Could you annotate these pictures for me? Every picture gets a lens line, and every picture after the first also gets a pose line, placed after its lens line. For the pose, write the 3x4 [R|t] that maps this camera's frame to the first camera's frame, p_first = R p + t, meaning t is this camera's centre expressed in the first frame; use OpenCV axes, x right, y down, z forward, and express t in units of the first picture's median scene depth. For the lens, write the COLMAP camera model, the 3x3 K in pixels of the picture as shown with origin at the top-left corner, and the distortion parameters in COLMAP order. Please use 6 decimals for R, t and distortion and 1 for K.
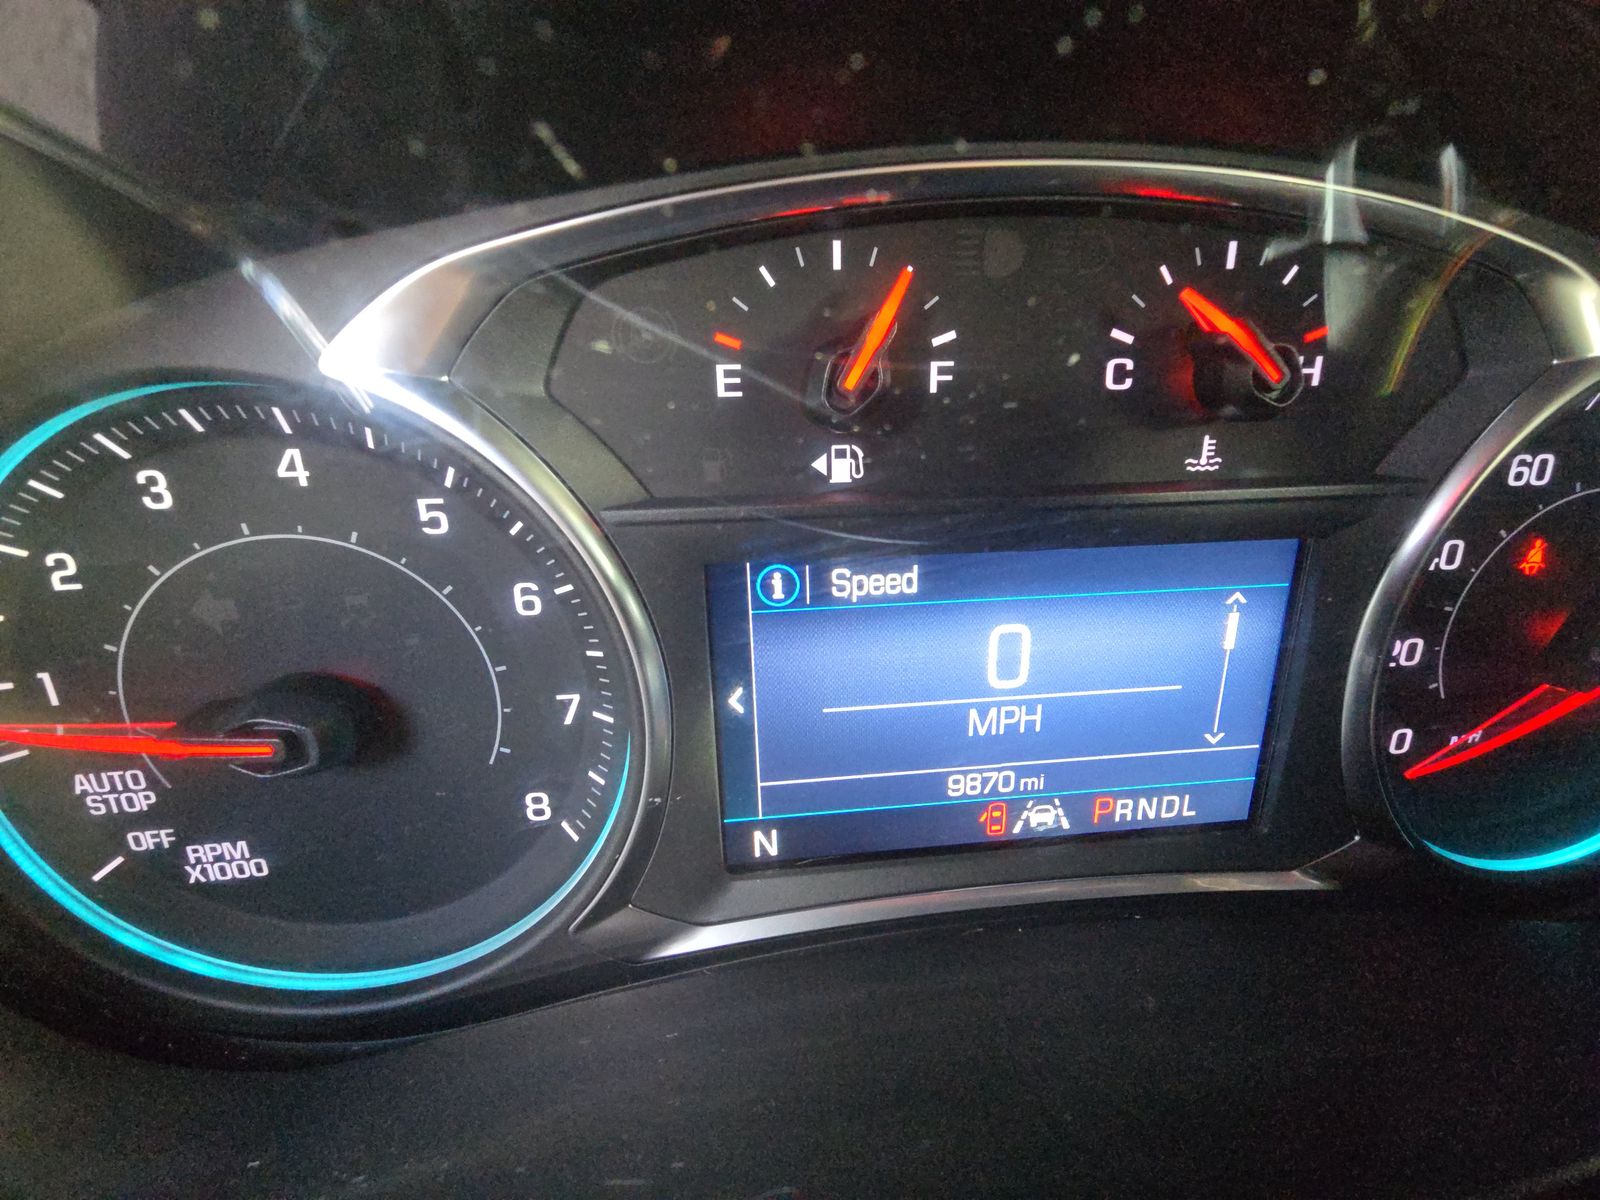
lens RADIAL K [[648.4, 0, 800.7], [0, 648.4, 607.3], [0, 0, 1]] dist [0.004985, -0.005966]
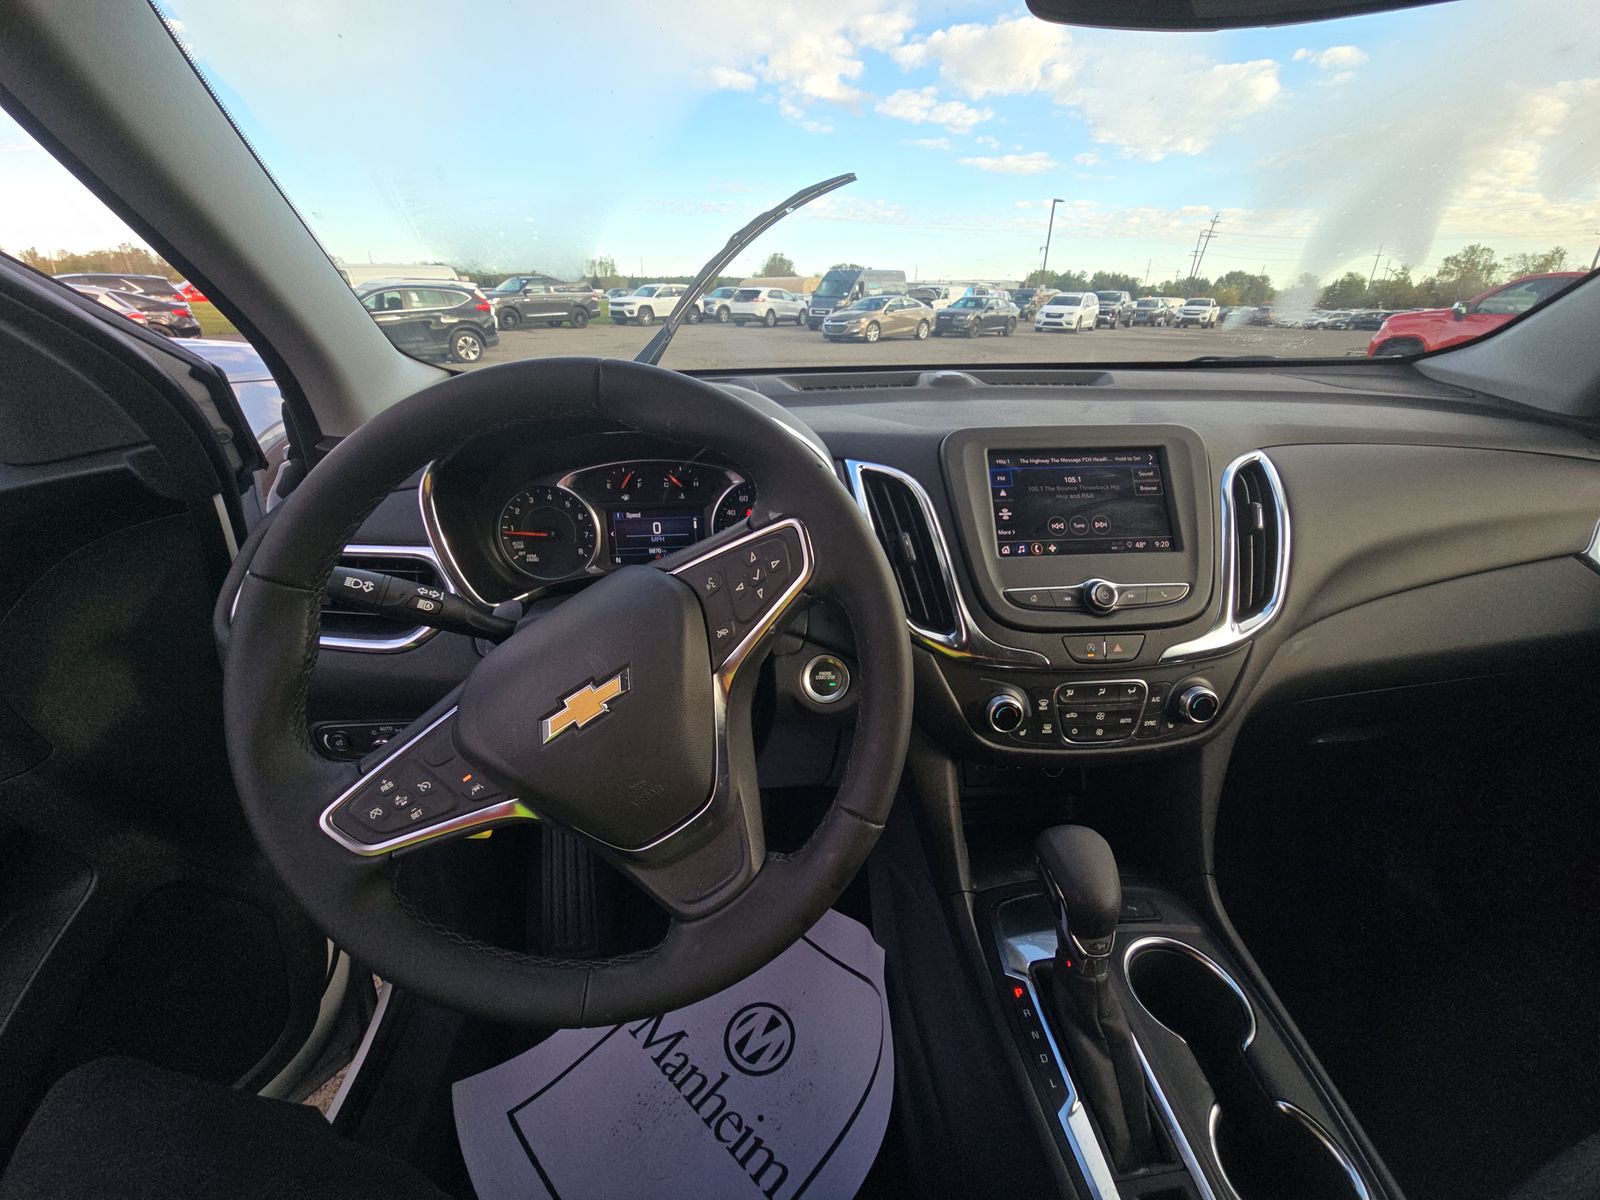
lens RADIAL K [[648.4, 0, 809.7], [0, 648.4, 599.3], [0, 0, 1]] dist [0.004985, -0.005966]
pose [[0.999419, 0.014535, -0.030821, 2.137141], [-0.015437, 0.999453, -0.029247, 0.984580], [0.030379, 0.029706, 0.999097, -5.526543]]
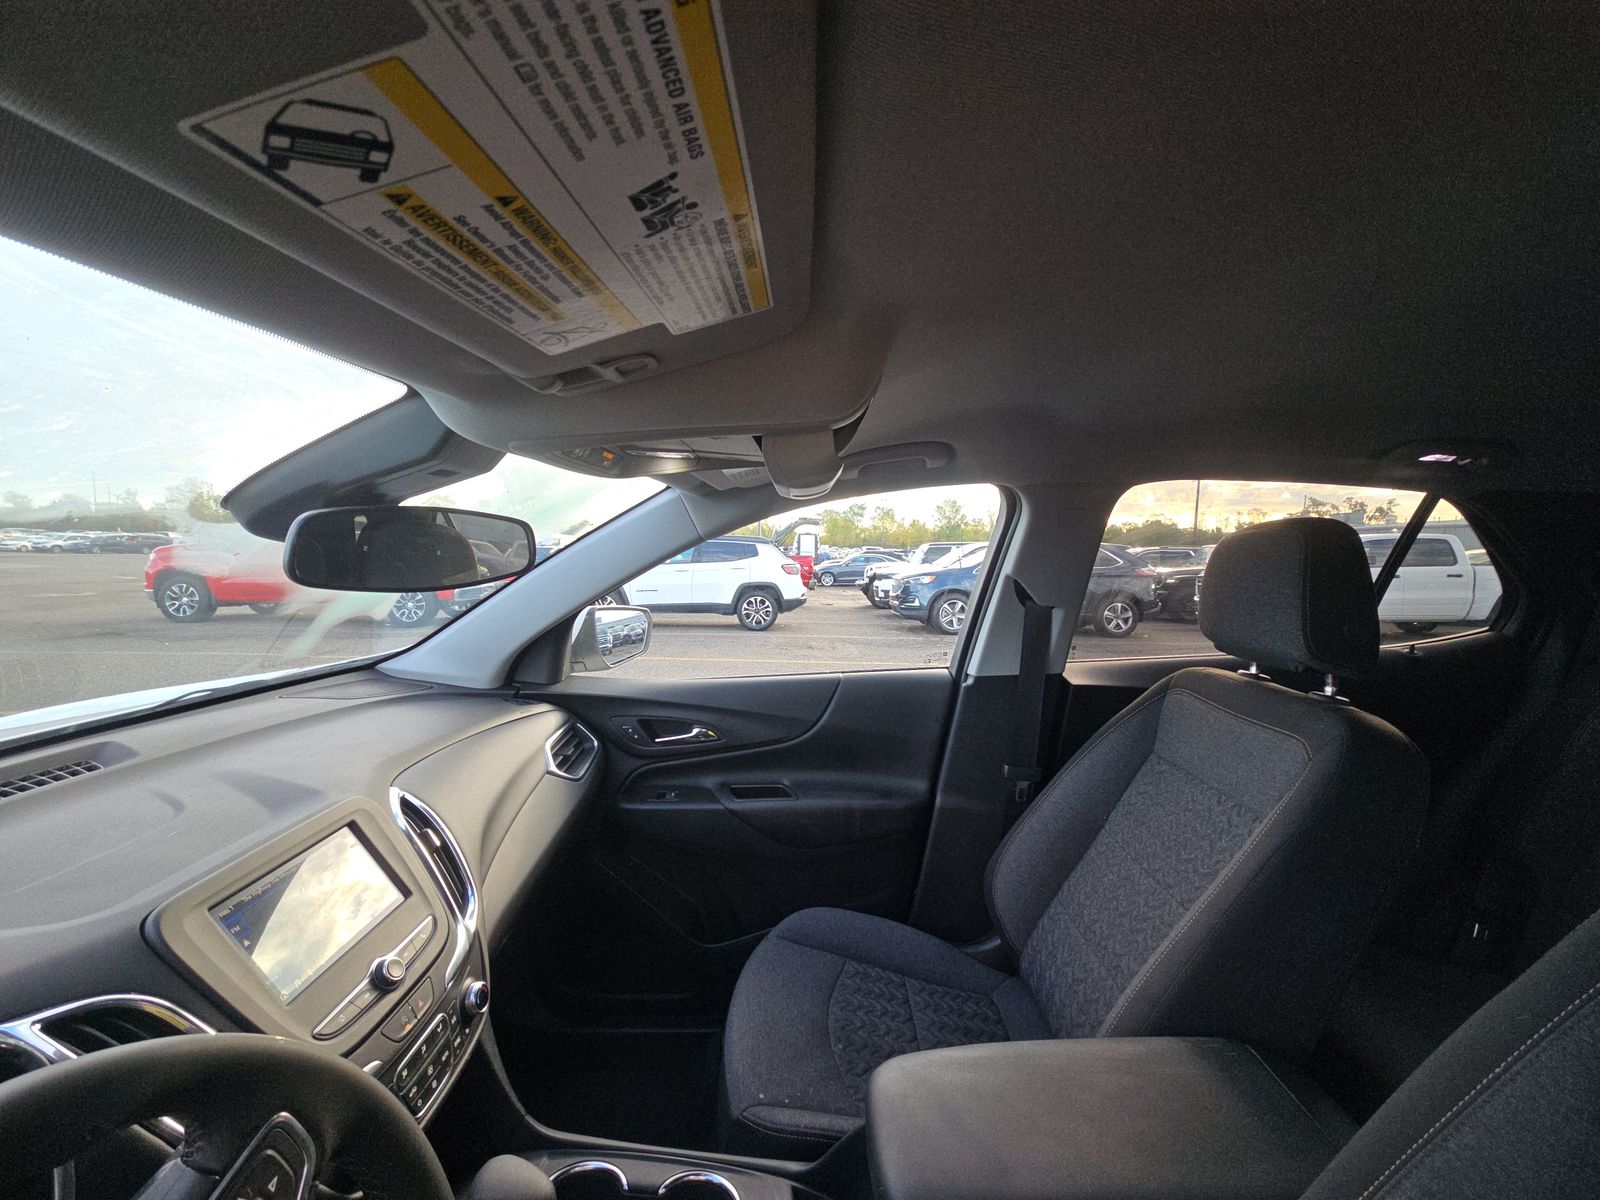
lens RADIAL K [[648.4, 0, 803.5], [0, 648.4, 598.4], [0, 0, 1]] dist [0.004985, -0.005966]
pose [[0.114878, -0.080738, 0.990093, -0.826218], [0.413975, 0.909912, 0.026167, -0.970241], [-0.903010, 0.406868, 0.137953, -5.689920]]
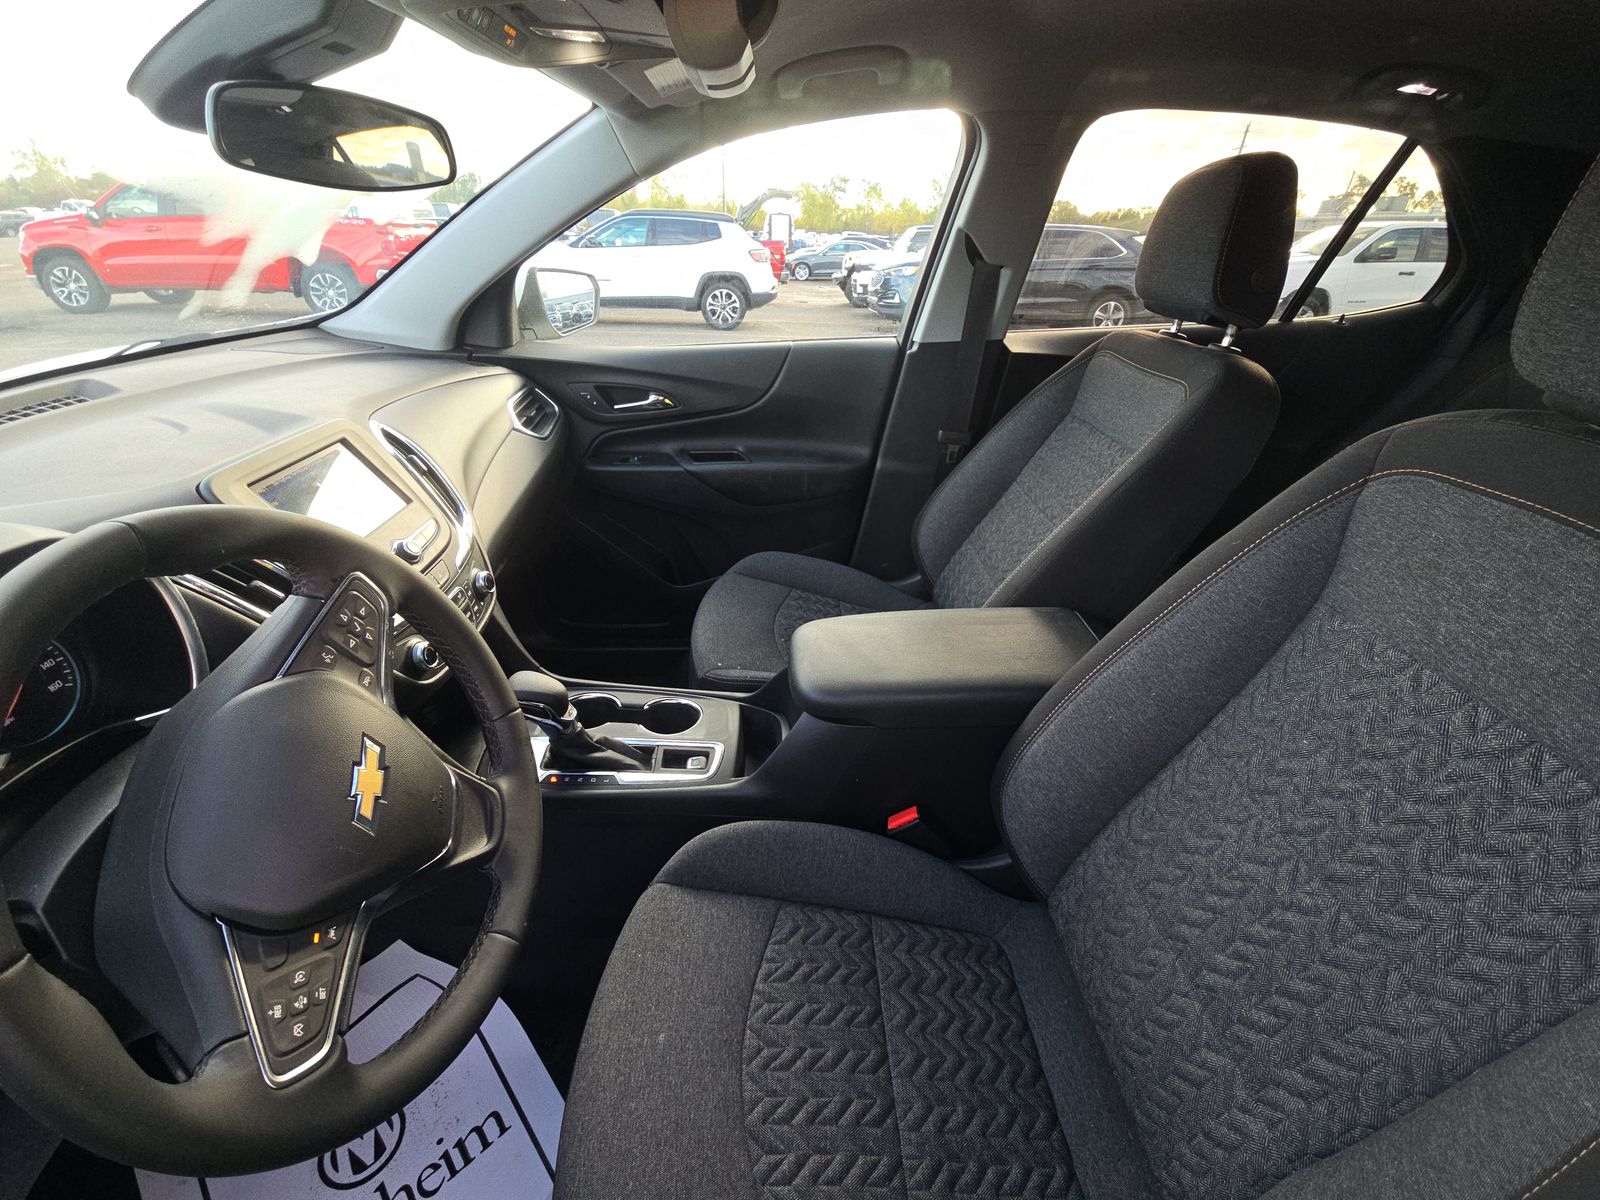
lens RADIAL K [[648.4, 0, 804.7], [0, 648.4, 600.3], [0, 0, 1]] dist [0.004985, -0.005966]
pose [[0.076638, -0.492919, 0.866694, -2.121470], [0.403913, 0.810078, 0.425003, -0.132139], [-0.911581, 0.317498, 0.261179, -6.013604]]
